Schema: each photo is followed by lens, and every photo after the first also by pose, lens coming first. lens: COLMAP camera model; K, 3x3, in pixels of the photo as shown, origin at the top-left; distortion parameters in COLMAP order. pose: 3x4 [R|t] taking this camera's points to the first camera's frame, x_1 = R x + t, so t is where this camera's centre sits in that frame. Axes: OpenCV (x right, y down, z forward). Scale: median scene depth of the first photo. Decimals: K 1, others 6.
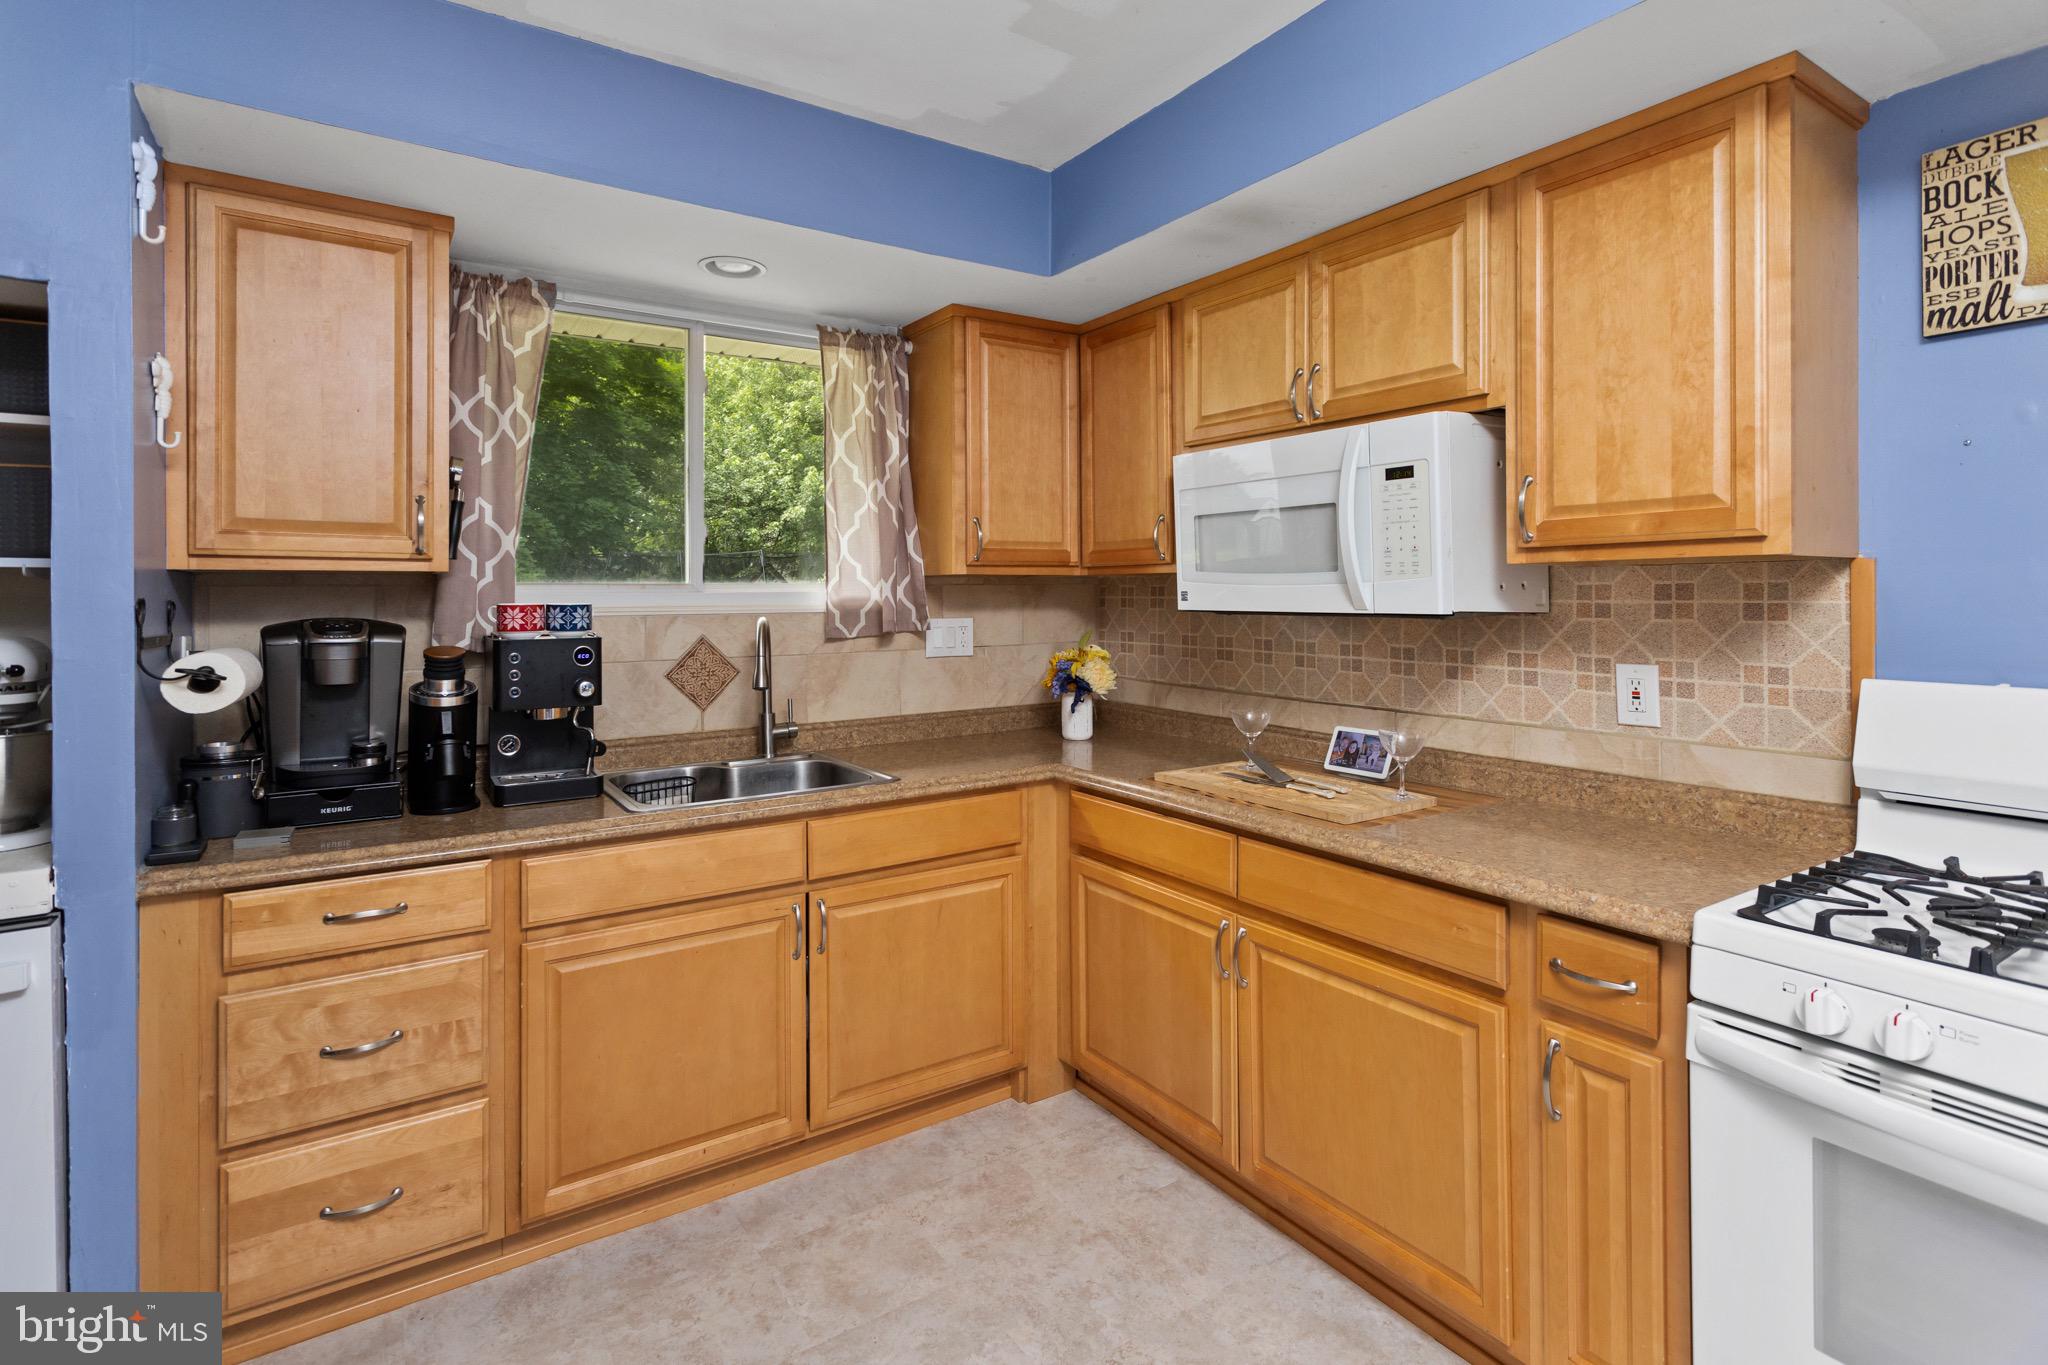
lens RADIAL K [[999.9, 0, 1030.3], [0, 999.9, 593.3], [0, 0, 1]] dist [0.001031, 0.000900]
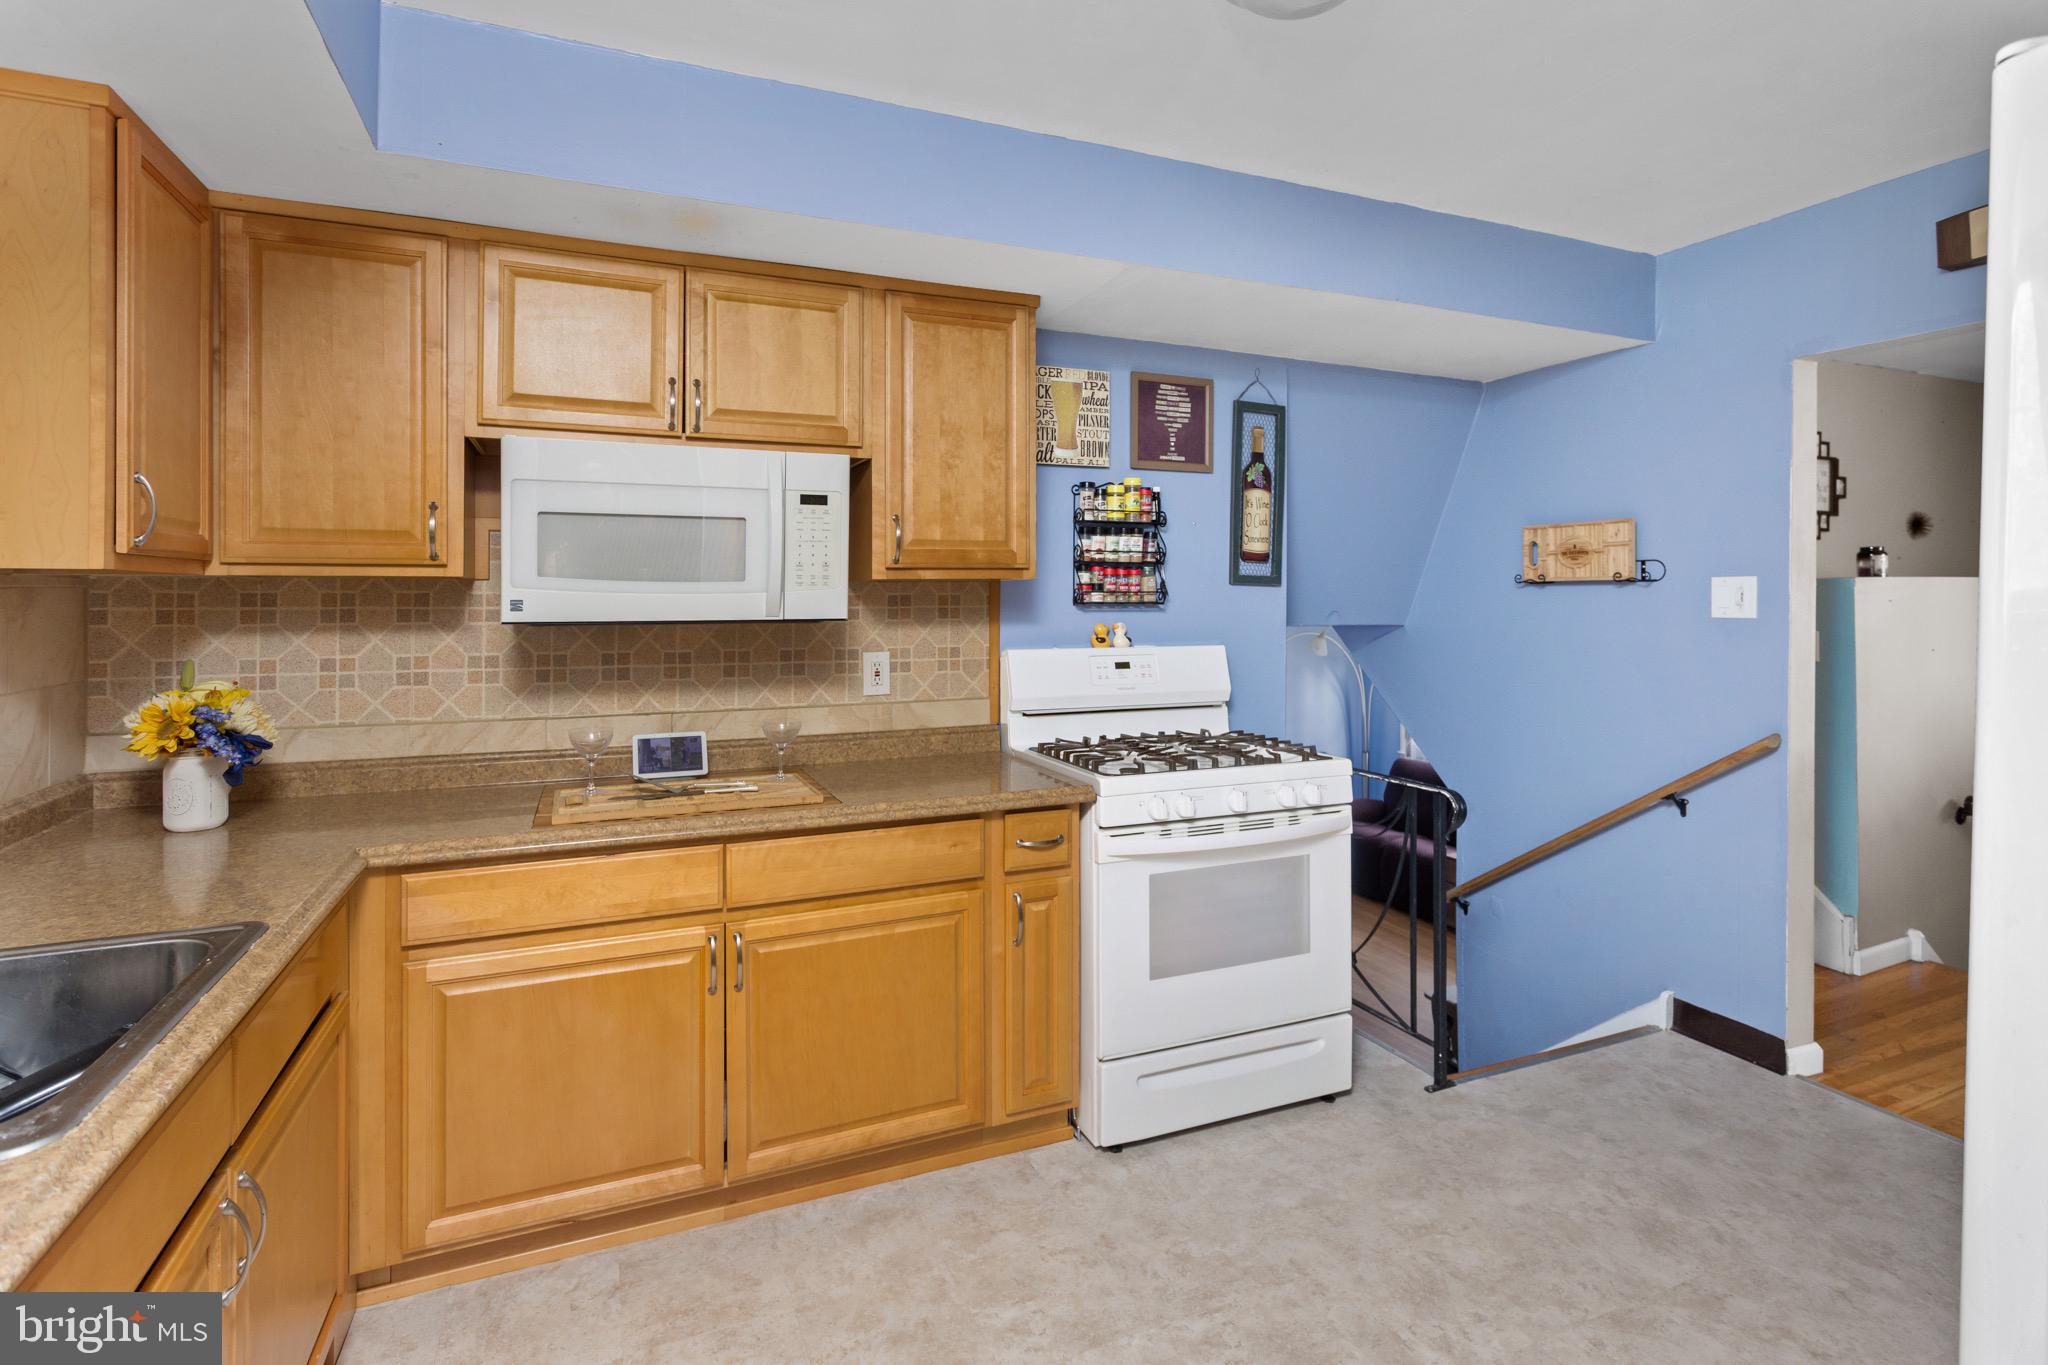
lens RADIAL K [[977.6, 0, 1027.0], [0, 977.6, 599.1], [0, 0, 1]] dist [-0.000399, 0.000044]
pose [[0.178513, 0.001954, 0.983936, -0.697777], [-0.000051, 0.999998, -0.001977, -0.000886], [-0.983938, 0.000302, 0.178512, 0.529831]]
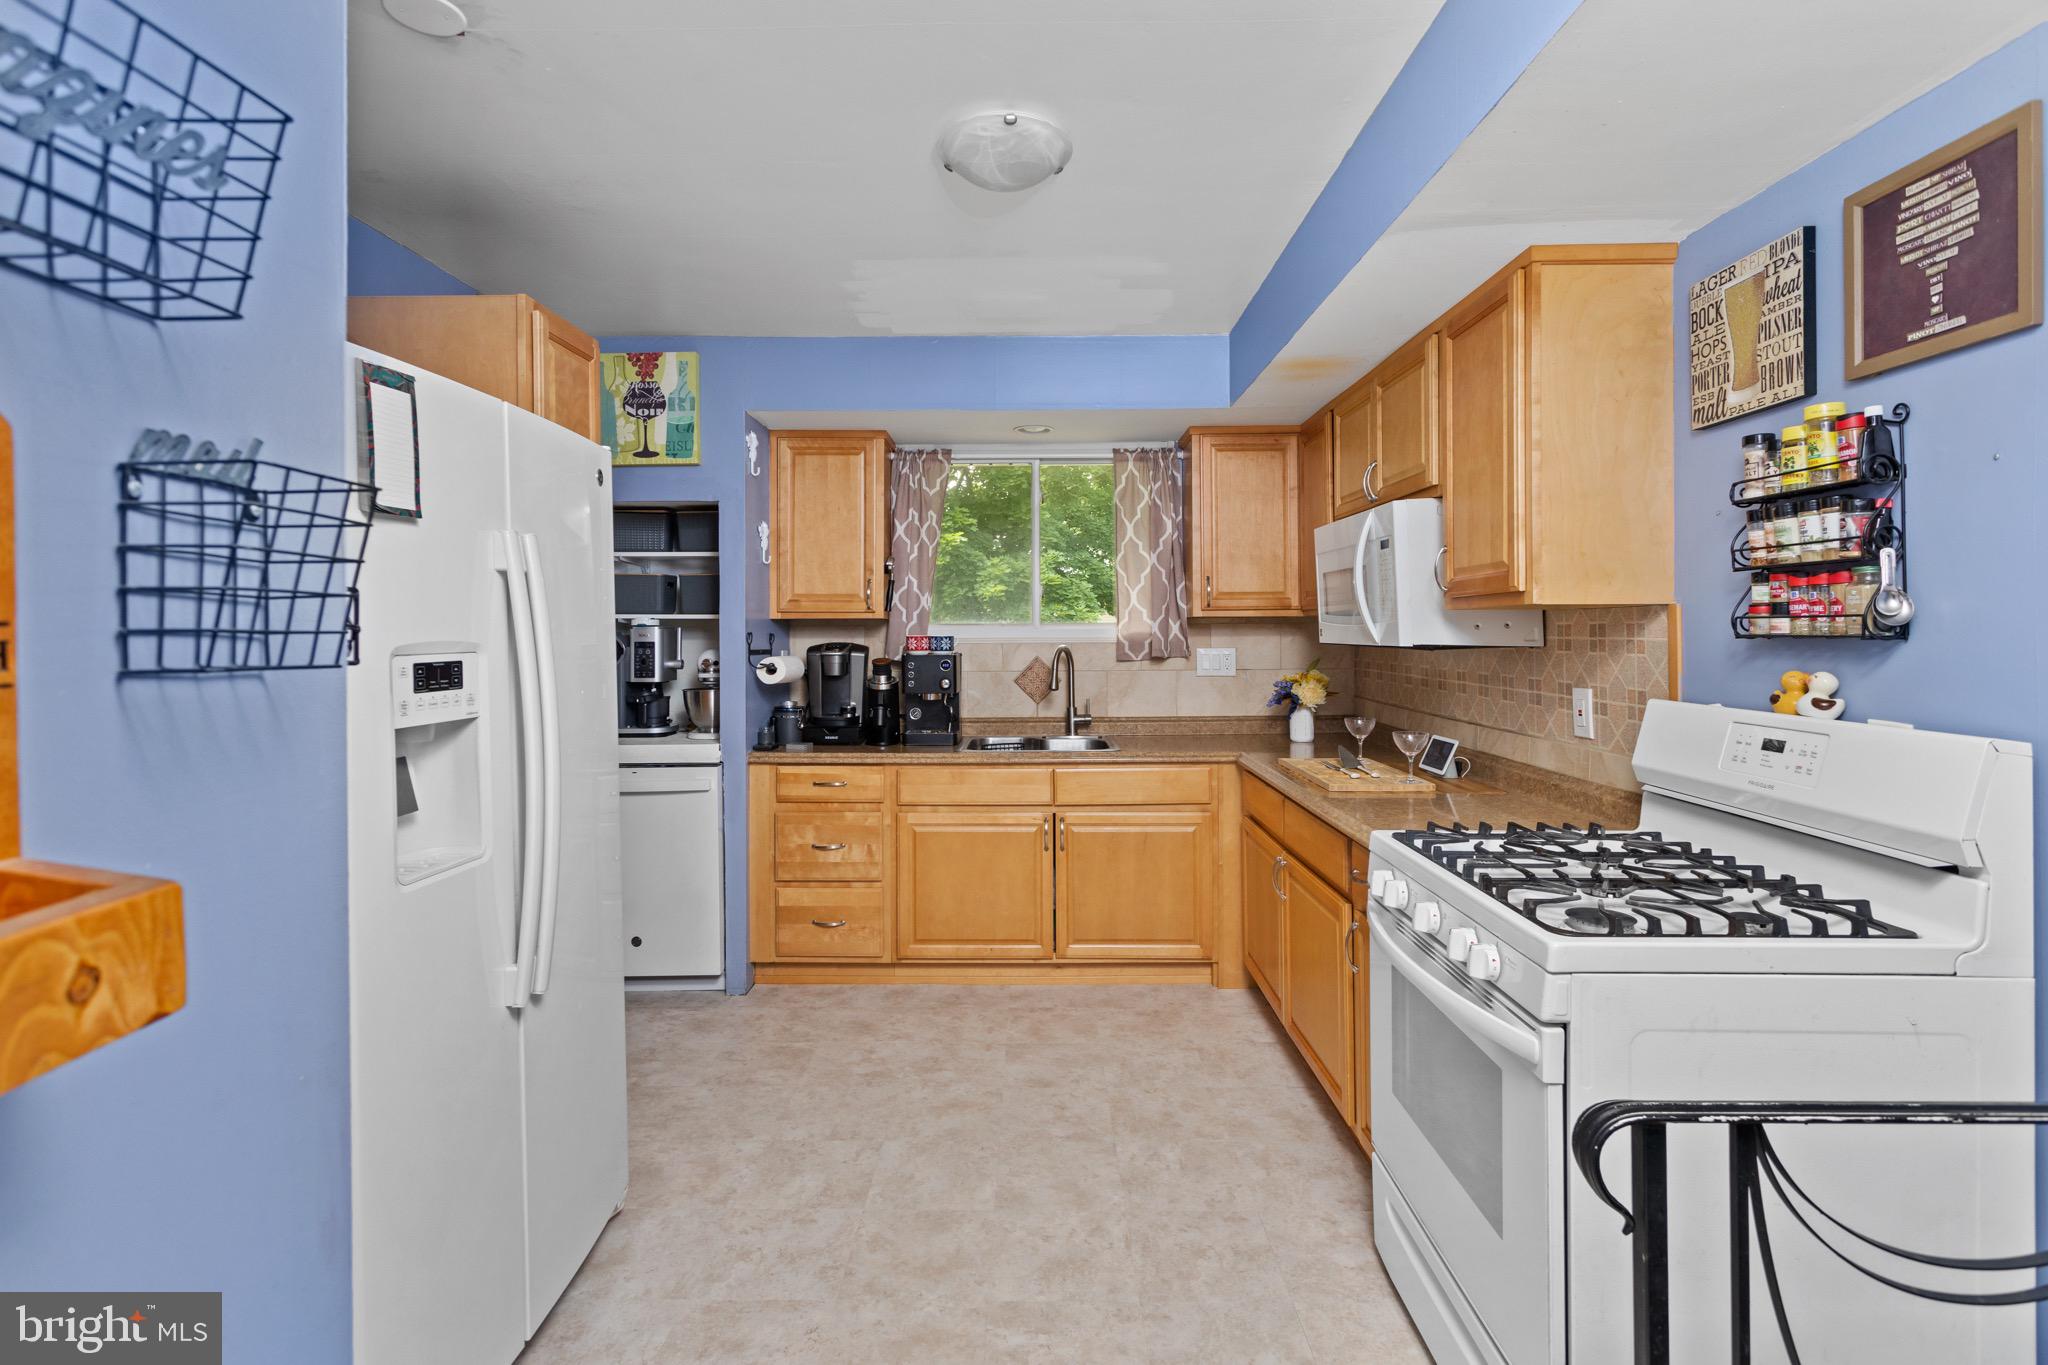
lens RADIAL K [[1007.8, 0, 1029.8], [0, 1007.8, 626.0], [0, 0, 1]] dist [0.000249, -0.000015]
pose [[0.824424, -0.000433, -0.565973, 0.729801], [-0.000075, 1.000000, -0.000874, -0.005560], [0.565973, 0.000763, 0.824423, -0.416009]]
